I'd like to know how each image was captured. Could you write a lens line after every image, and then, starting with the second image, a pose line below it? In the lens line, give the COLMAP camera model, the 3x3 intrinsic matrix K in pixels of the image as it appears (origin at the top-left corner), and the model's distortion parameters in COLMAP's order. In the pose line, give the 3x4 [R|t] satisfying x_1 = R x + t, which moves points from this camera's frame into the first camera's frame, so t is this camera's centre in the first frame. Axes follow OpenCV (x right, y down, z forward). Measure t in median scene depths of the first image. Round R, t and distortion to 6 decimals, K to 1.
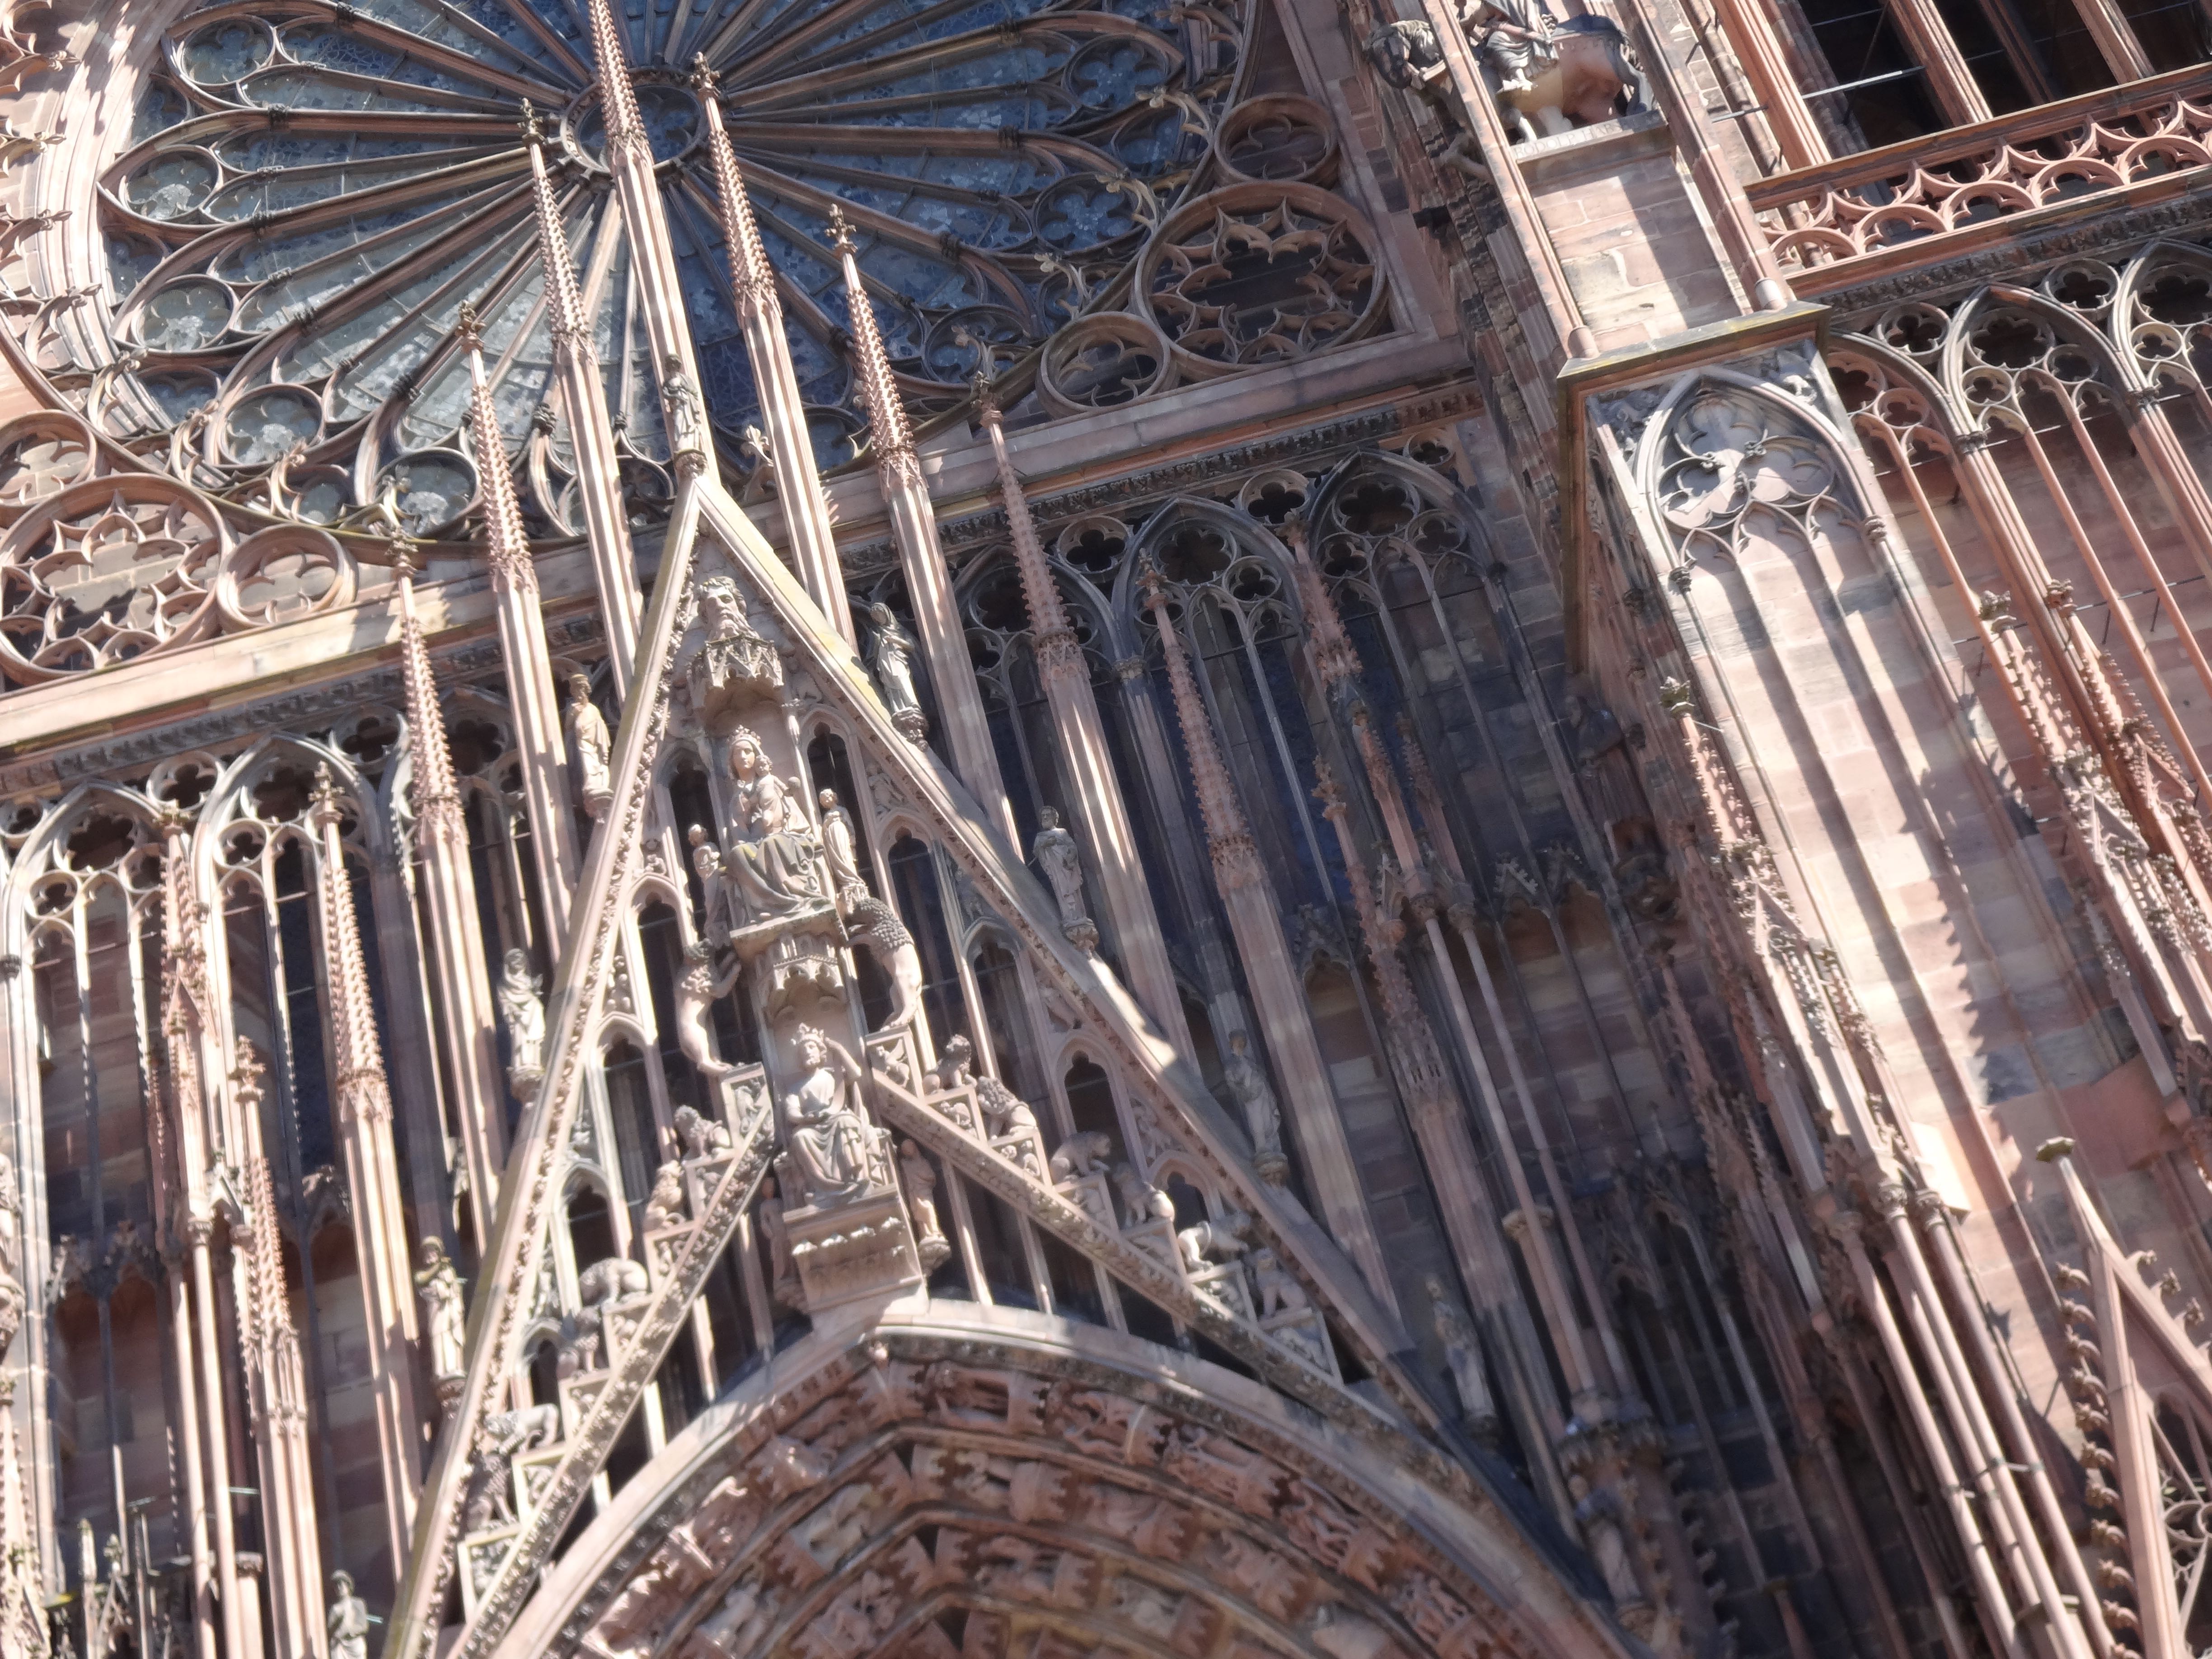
lens RADIAL K [[3478.3, 0, 1106.0], [0, 3478.3, 829.5], [0, 0, 1]] dist [0.030755, -0.107671]
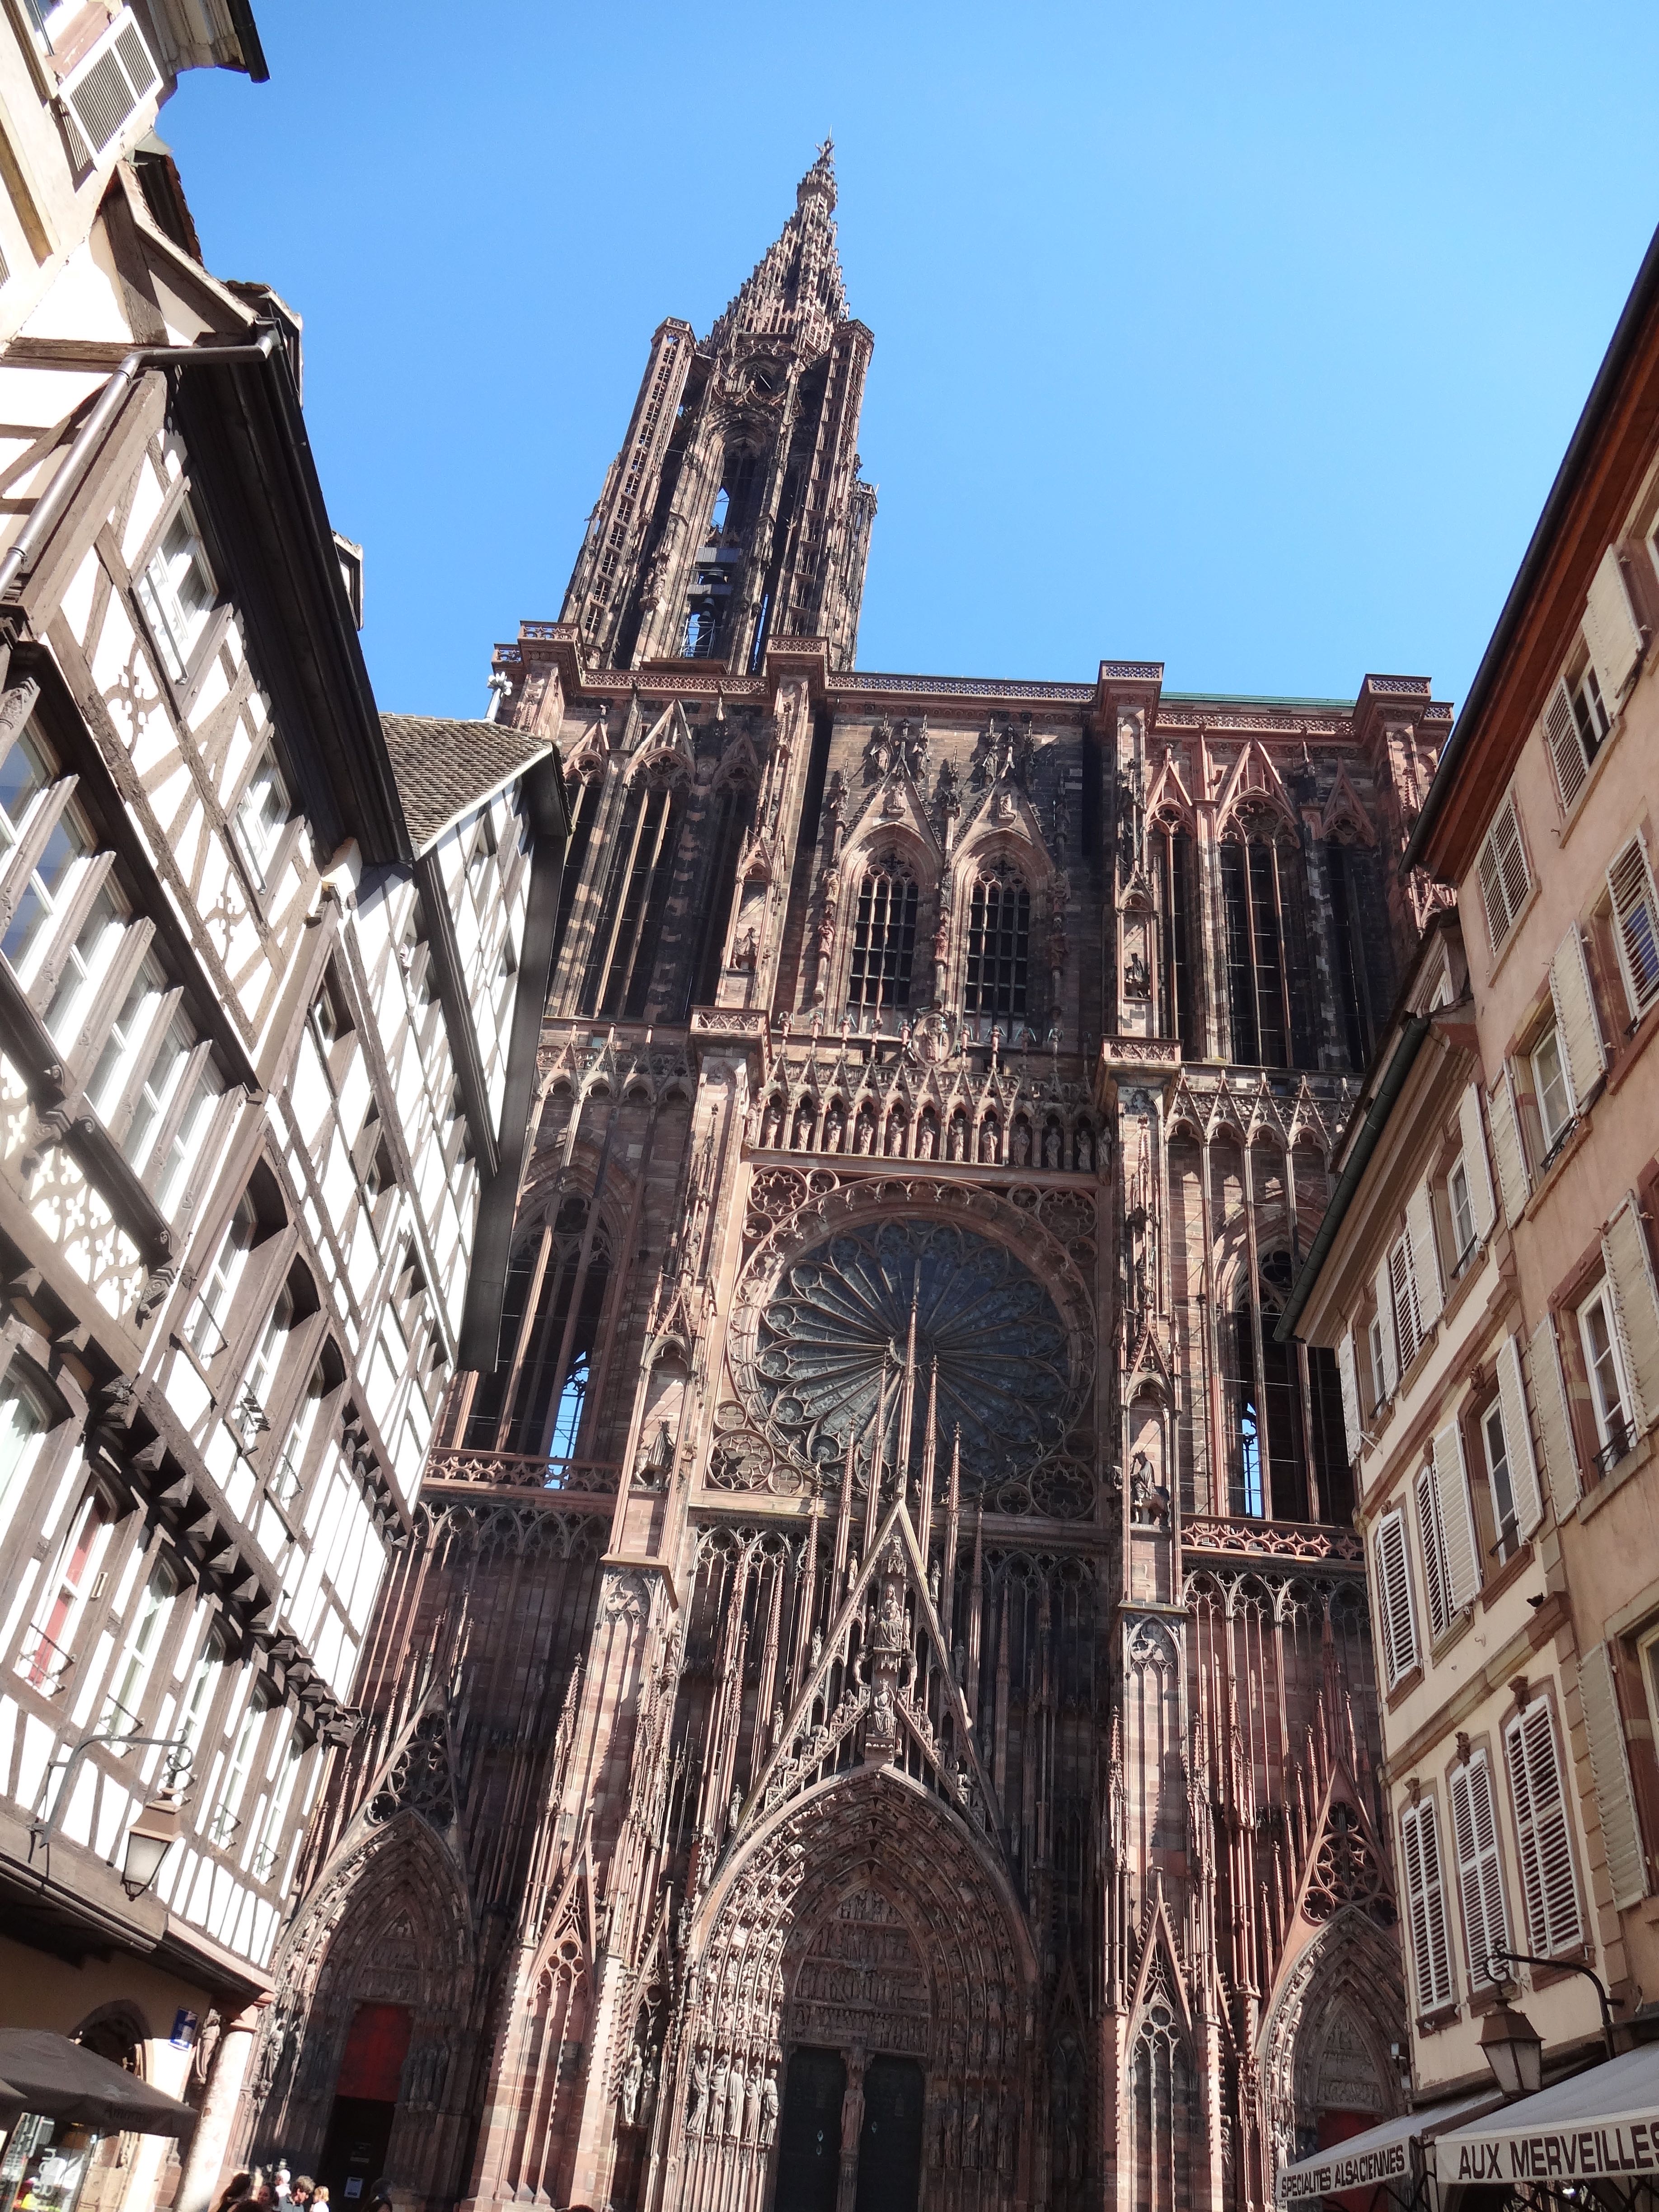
lens RADIAL K [[1633.9, 0, 829.5], [0, 1633.9, 1106.0], [0, 0, 1]] dist [-0.002578, -0.005826]
pose [[0.942332, 0.320670, -0.095820, -0.174736], [-0.322407, 0.946597, -0.002809, -0.526944], [0.089802, 0.033540, 0.995395, -0.855312]]
